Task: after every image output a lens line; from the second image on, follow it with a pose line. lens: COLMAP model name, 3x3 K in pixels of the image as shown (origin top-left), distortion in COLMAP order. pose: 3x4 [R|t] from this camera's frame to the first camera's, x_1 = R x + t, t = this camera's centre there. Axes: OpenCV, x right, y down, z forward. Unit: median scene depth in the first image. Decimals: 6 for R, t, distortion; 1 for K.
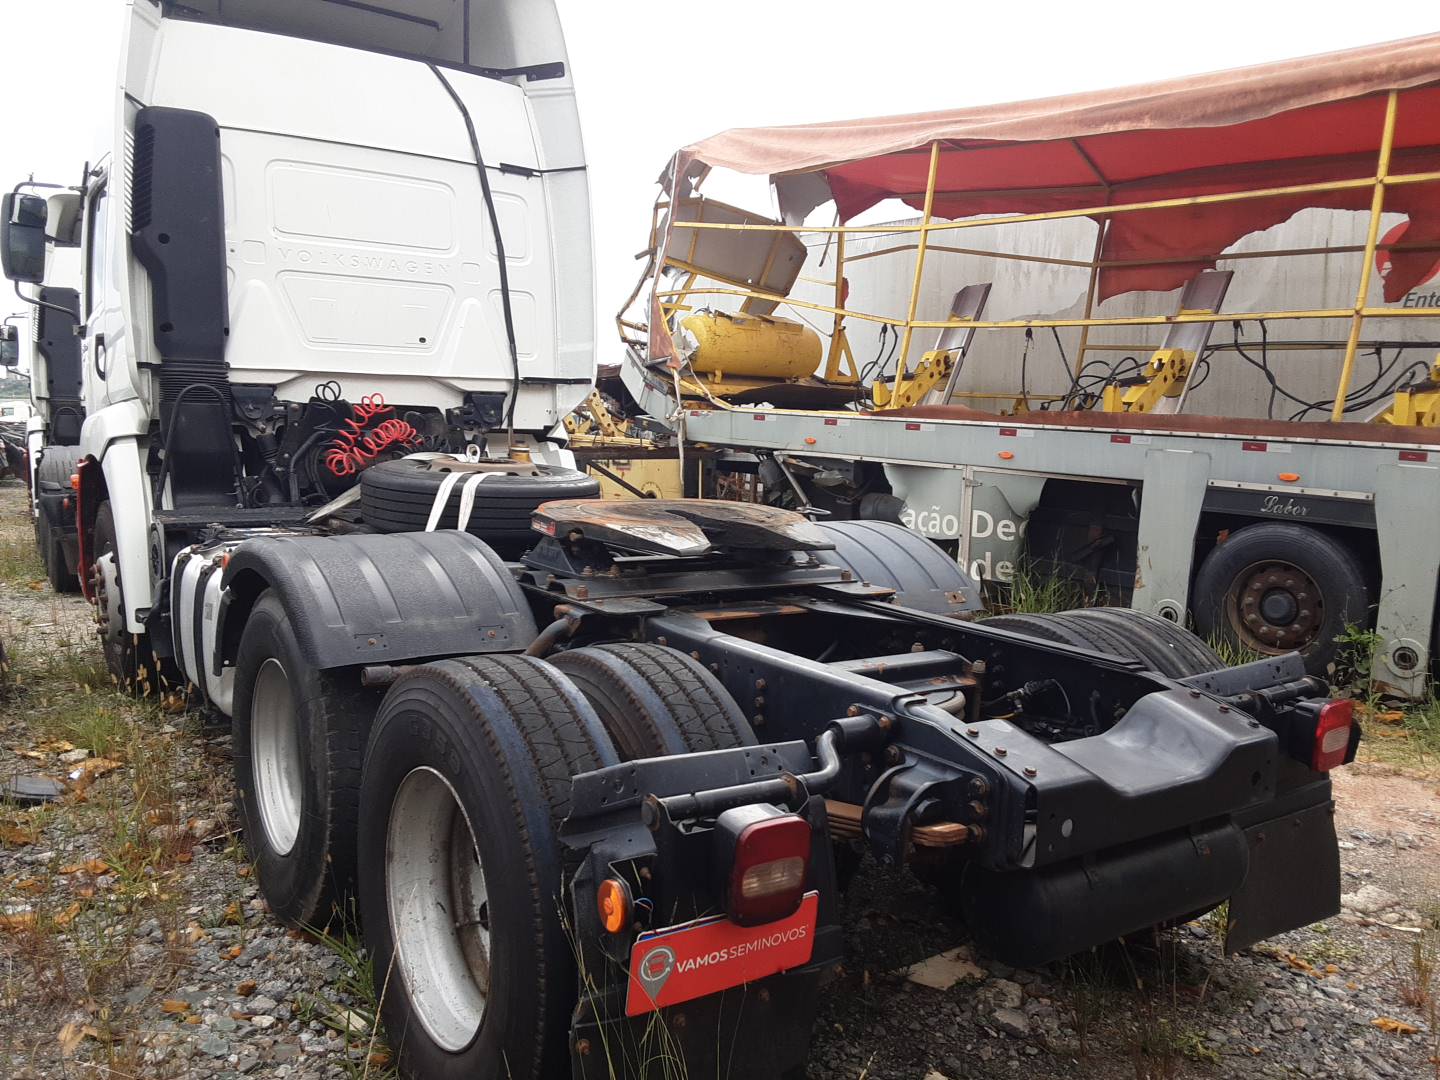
lens RADIAL K [[1150.0, 0, 757.5], [0, 1150.0, 543.6], [0, 0, 1]] dist [0.116644, -0.156125]
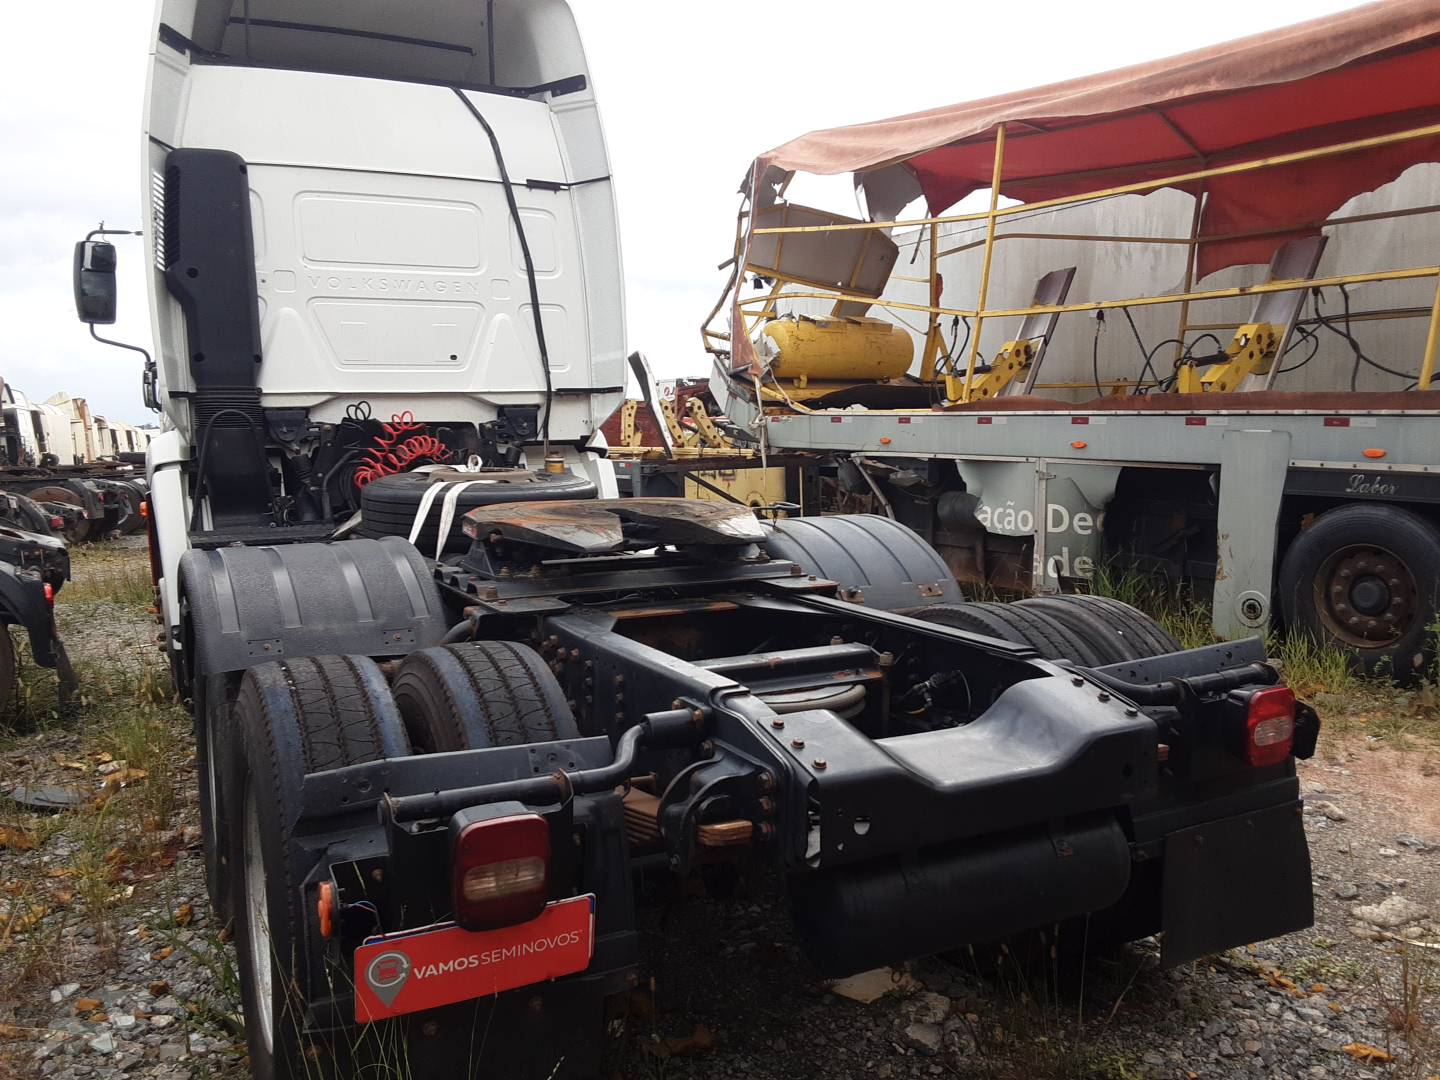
lens RADIAL K [[1150.0, 0, 757.5], [0, 1150.0, 543.6], [0, 0, 1]] dist [0.116644, -0.156125]
pose [[0.990020, -0.035026, -0.136506, 0.105741], [0.033667, 0.999358, -0.012259, 0.009844], [0.136848, 0.007541, 0.990563, 0.025226]]
